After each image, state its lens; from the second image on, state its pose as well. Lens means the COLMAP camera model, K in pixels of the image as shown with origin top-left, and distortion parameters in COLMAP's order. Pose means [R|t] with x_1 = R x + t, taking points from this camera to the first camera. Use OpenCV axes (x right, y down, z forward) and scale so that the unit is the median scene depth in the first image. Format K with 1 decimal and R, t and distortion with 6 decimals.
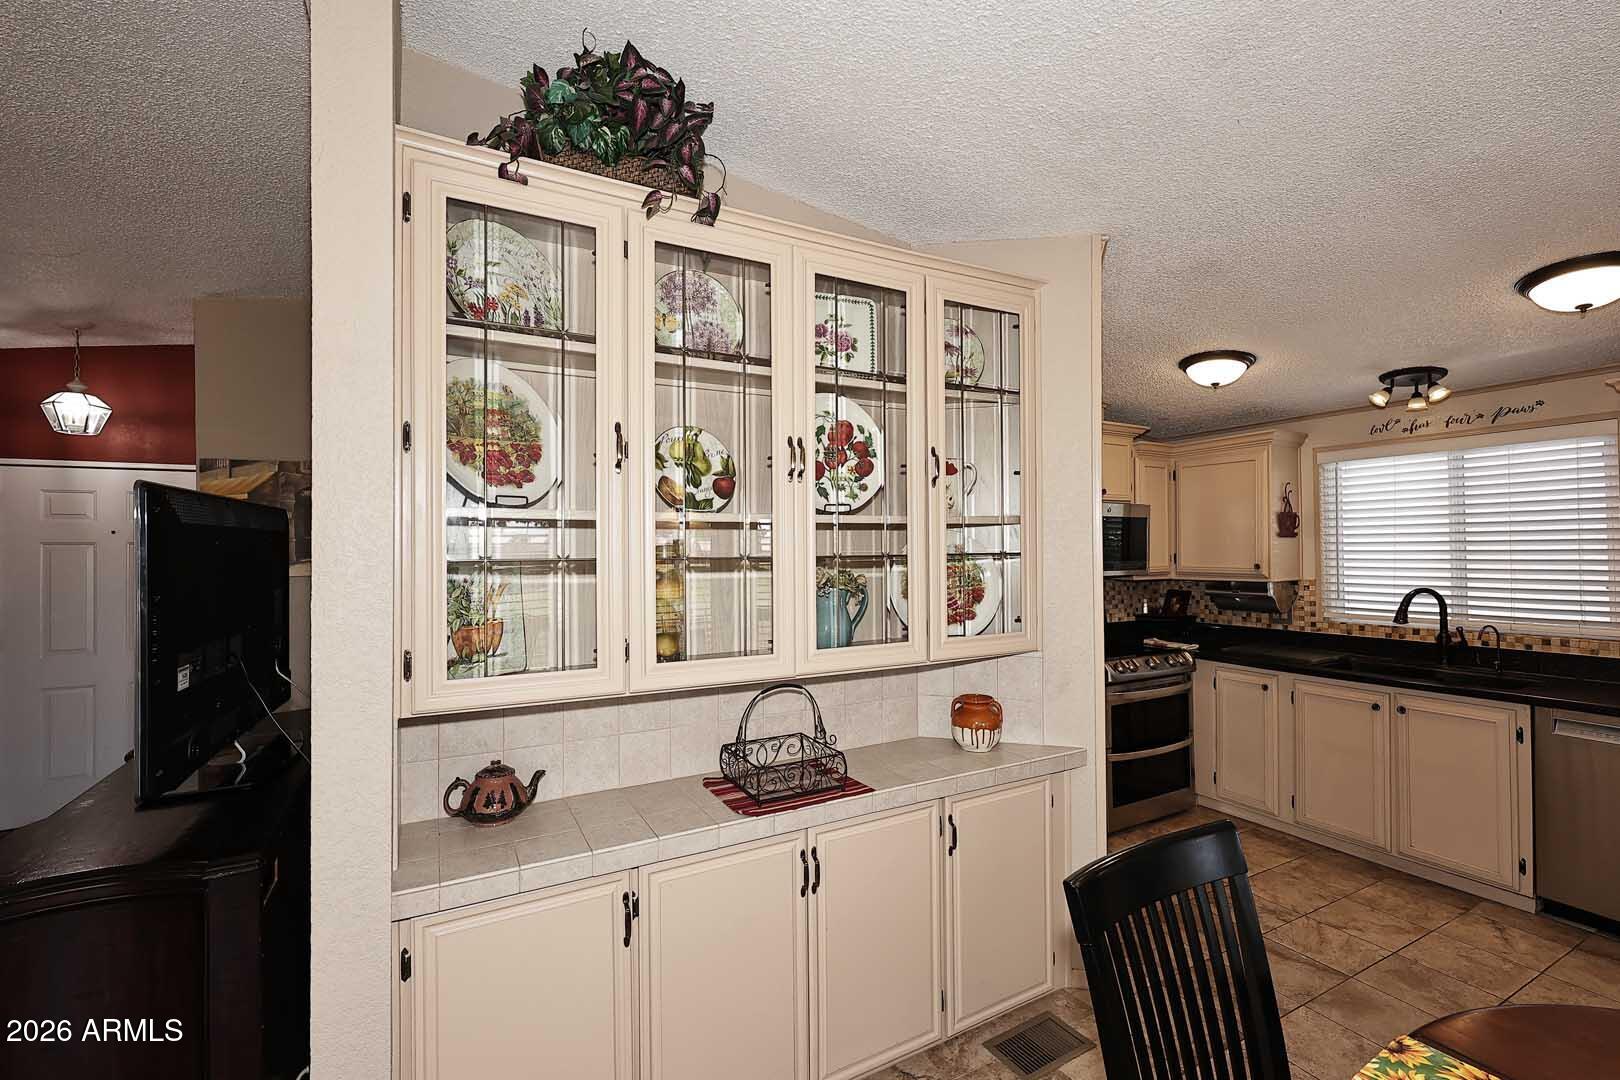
lens RADIAL K [[692.8, 0, 814.1], [0, 692.8, 539.8], [0, 0, 1]] dist [0.001704, -0.001042]
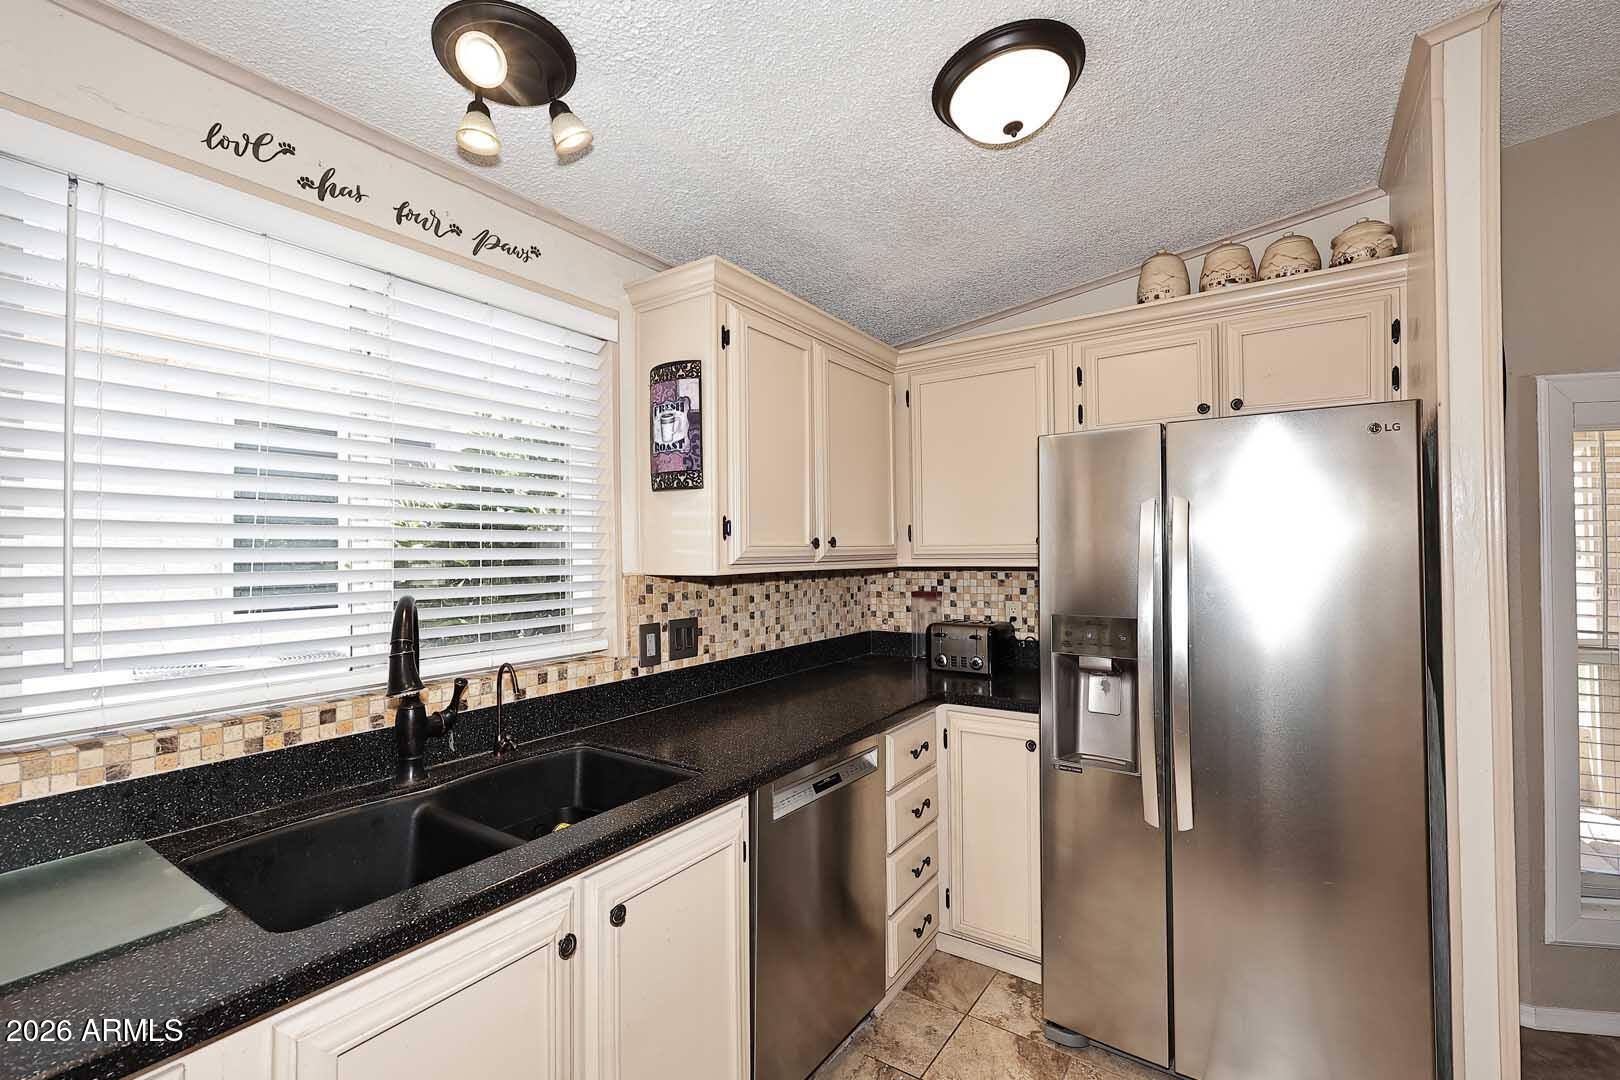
lens RADIAL K [[692.8, 0, 817.9], [0, 692.8, 543.3], [0, 0, 1]] dist [0.001704, -0.001042]
pose [[-0.455190, 0.027271, 0.889977, 0.423290], [-0.001018, 0.999514, -0.031149, 0.052751], [-0.890394, -0.015085, -0.454941, 0.985388]]
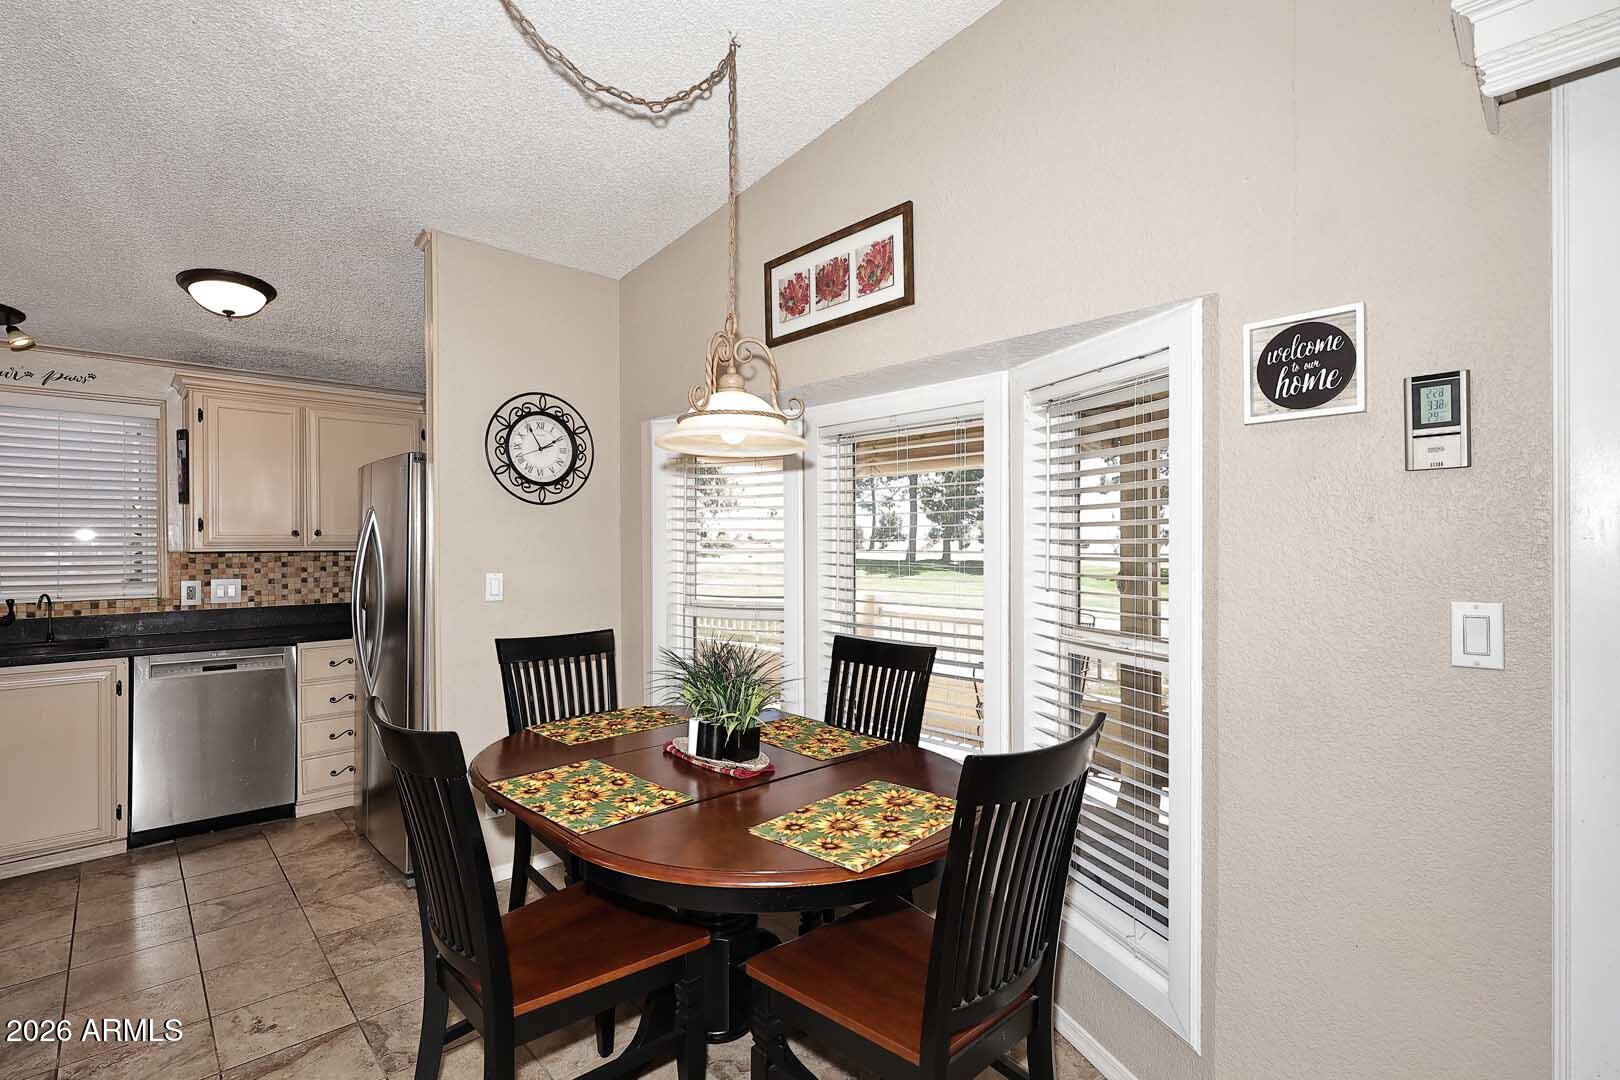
lens RADIAL K [[757.6, 0, 829.8], [0, 757.6, 547.2], [0, 0, 1]] dist [-0.005200, -0.000079]
pose [[-0.267118, 0.008450, 0.963627, -0.312542], [-0.008520, 0.999902, -0.011130, 0.058623], [-0.963626, -0.011183, -0.267020, 0.220189]]
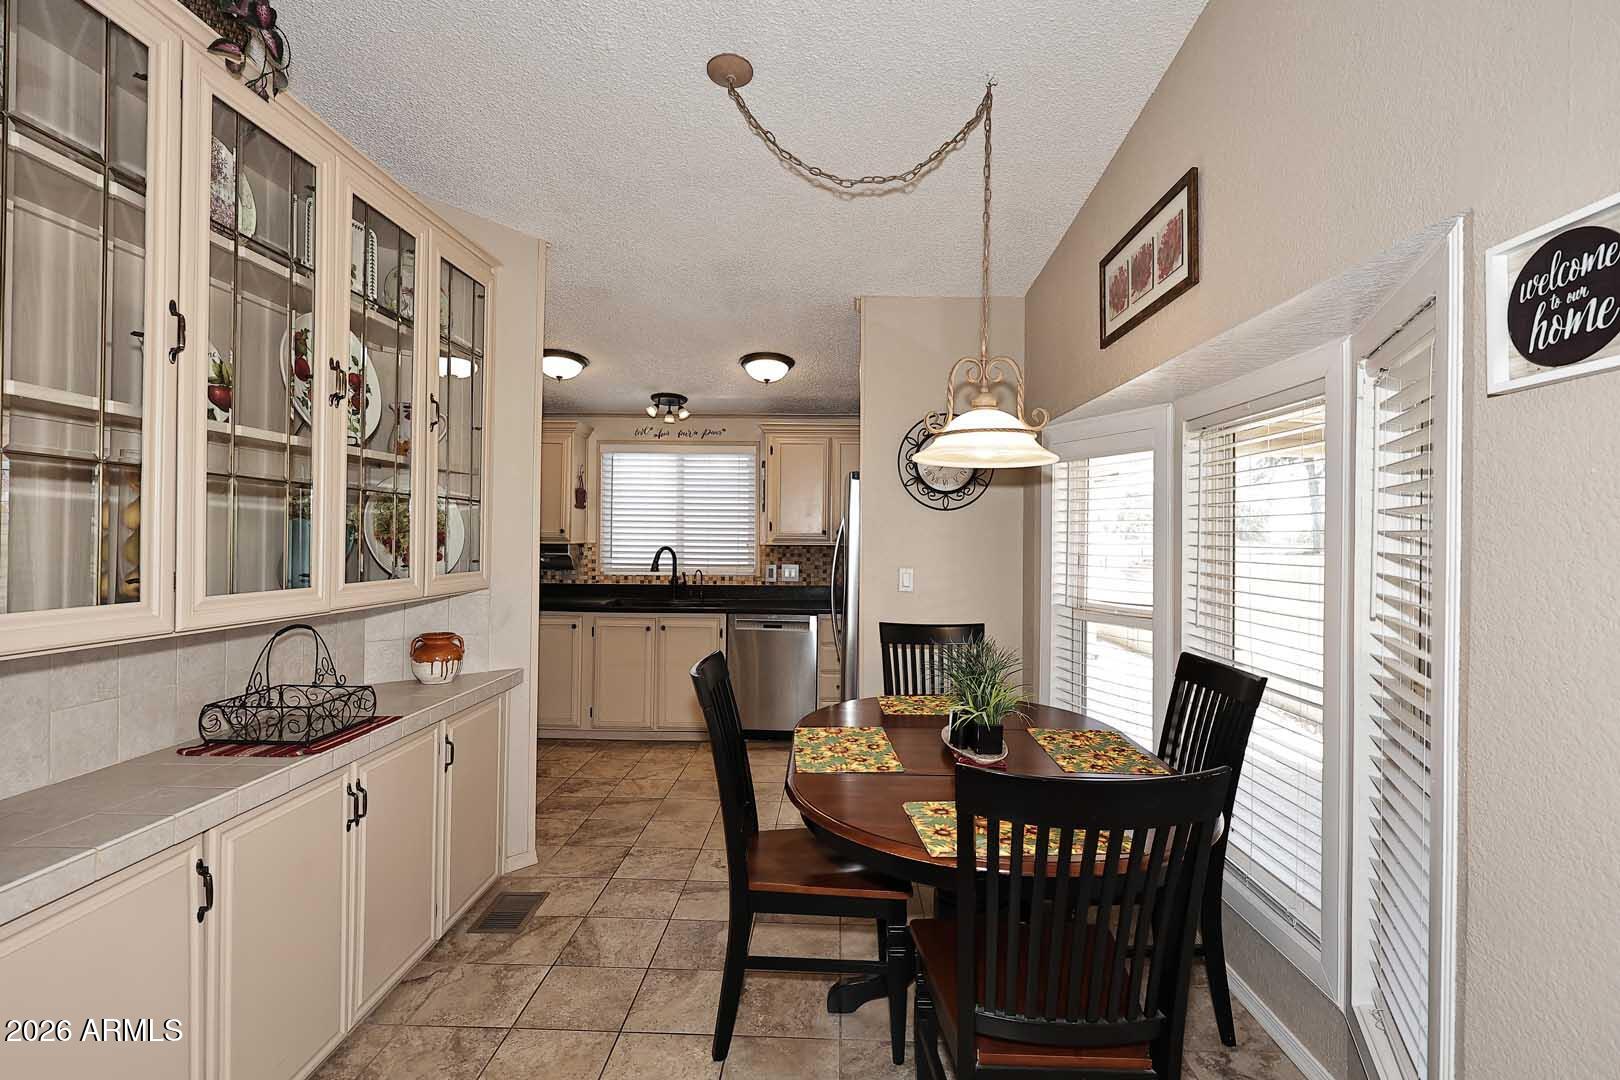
lens RADIAL K [[757.6, 0, 818.4], [0, 757.6, 536.6], [0, 0, 1]] dist [-0.005200, -0.000079]
pose [[0.491487, 0.016432, 0.870730, -0.344065], [-0.028956, 0.999578, -0.002519, 0.044272], [-0.870403, -0.023975, 0.491755, -0.052932]]
